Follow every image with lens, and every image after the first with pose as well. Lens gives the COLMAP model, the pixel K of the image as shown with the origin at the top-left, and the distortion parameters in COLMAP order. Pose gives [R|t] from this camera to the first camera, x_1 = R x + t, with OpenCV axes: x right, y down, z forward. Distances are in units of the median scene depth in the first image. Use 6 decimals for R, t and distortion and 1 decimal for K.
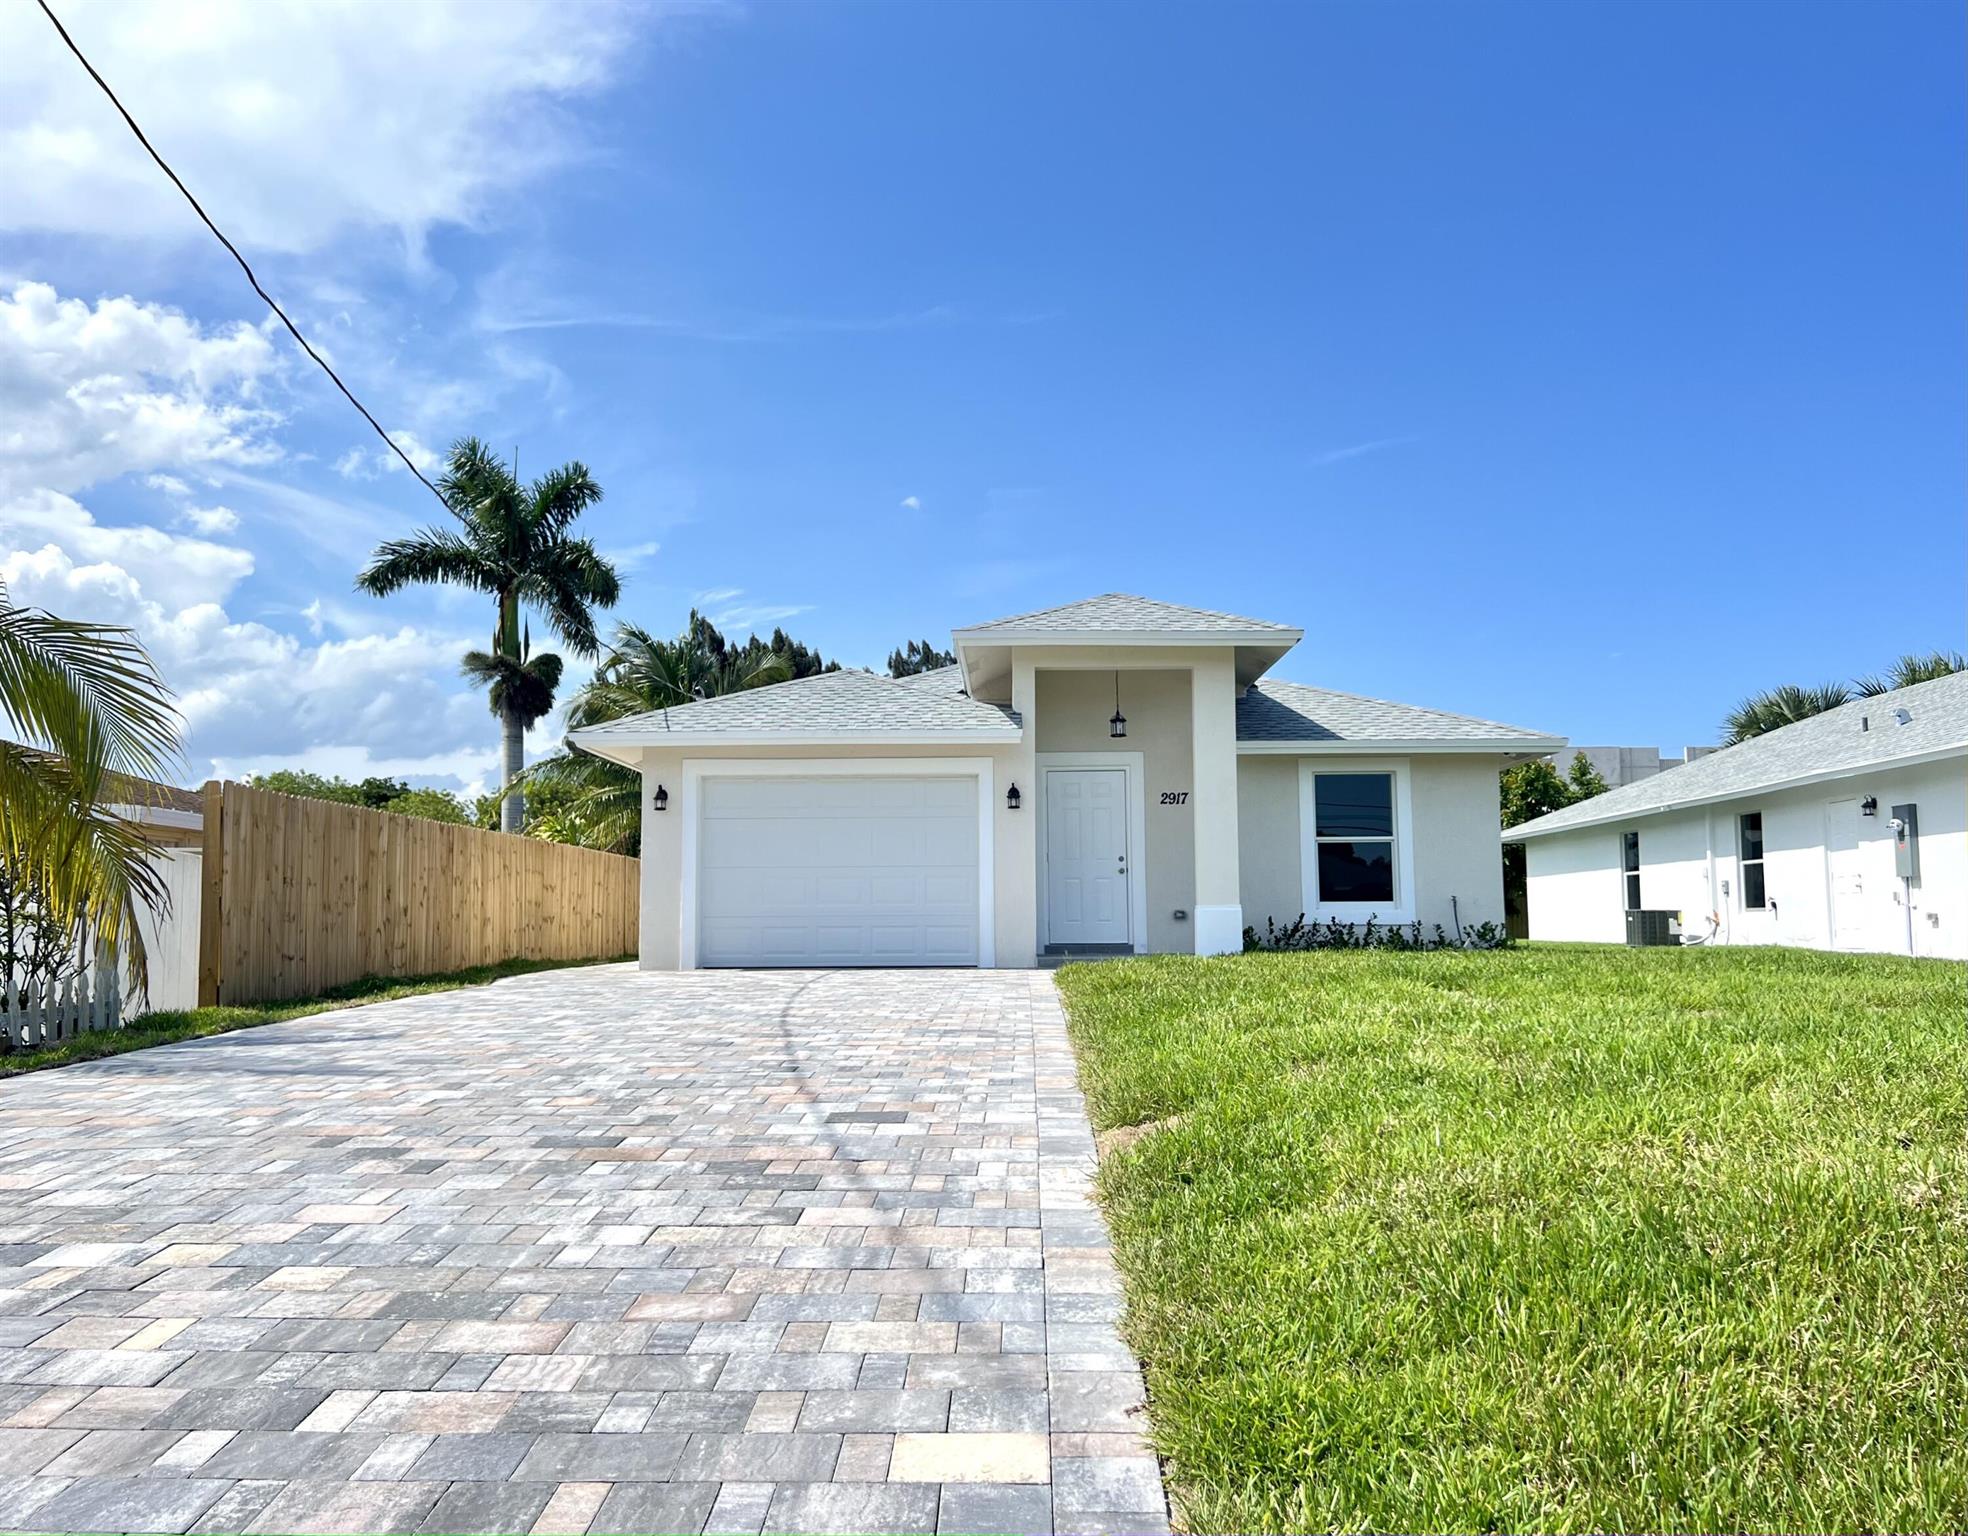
lens RADIAL K [[1611.7, 0, 981.4], [0, 1611.7, 795.6], [0, 0, 1]] dist [0.035615, -0.005027]
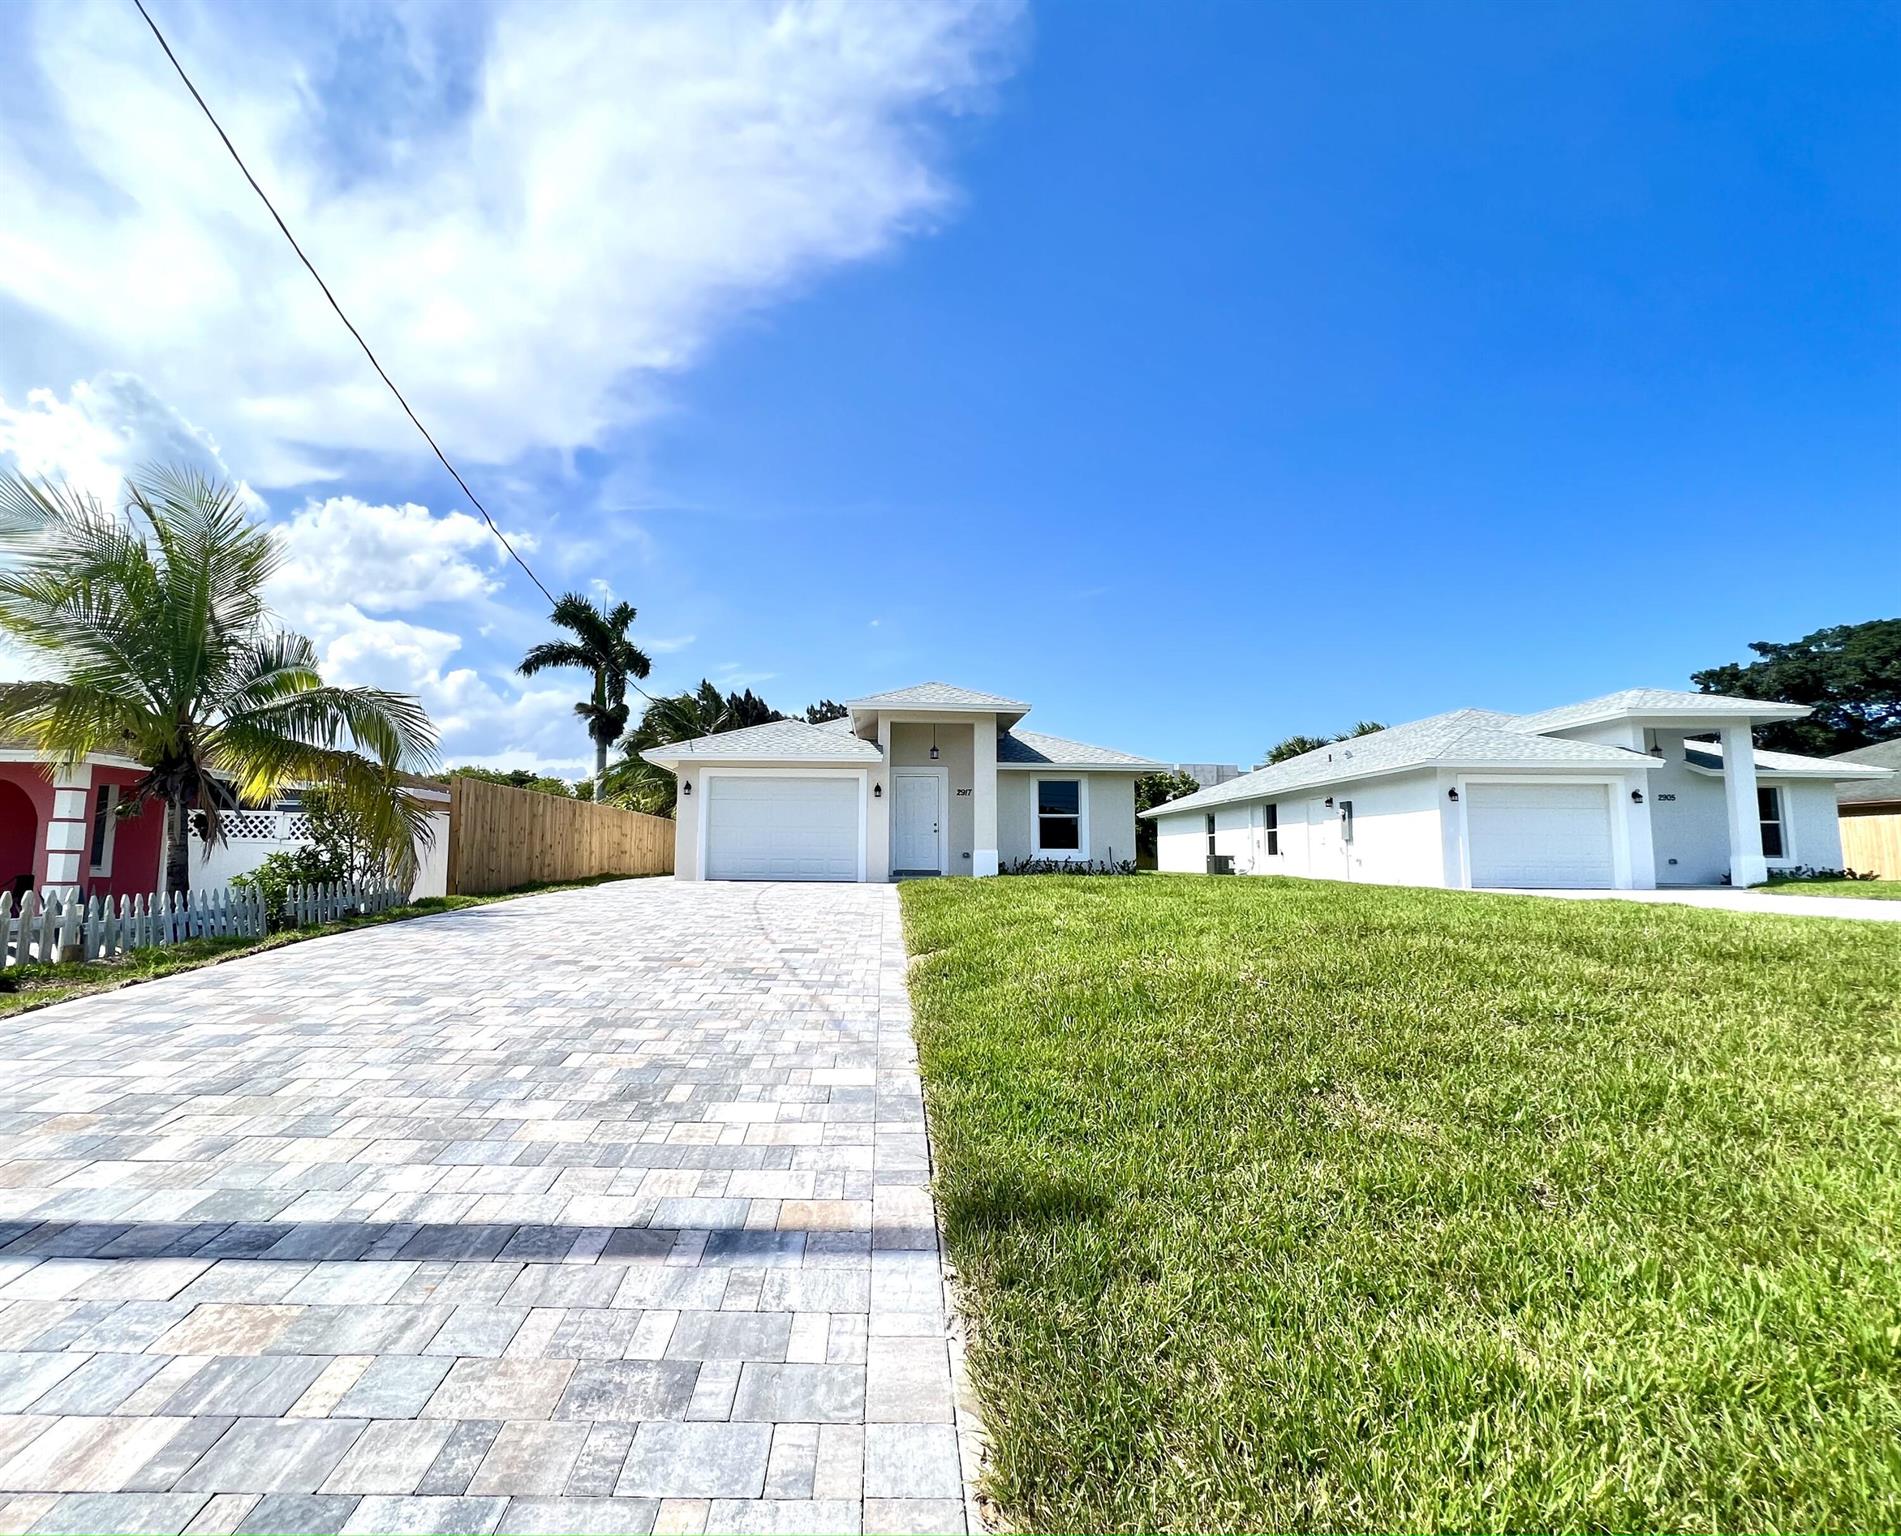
lens RADIAL K [[942.2, 0, 903.3], [0, 942.2, 762.9], [0, 0, 1]] dist [-0.001759, -0.000035]
pose [[0.998956, 0.018205, 0.041895, 0.005962], [-0.017282, 0.999603, -0.022275, -0.012970], [-0.042284, 0.021527, 0.998874, -0.168131]]
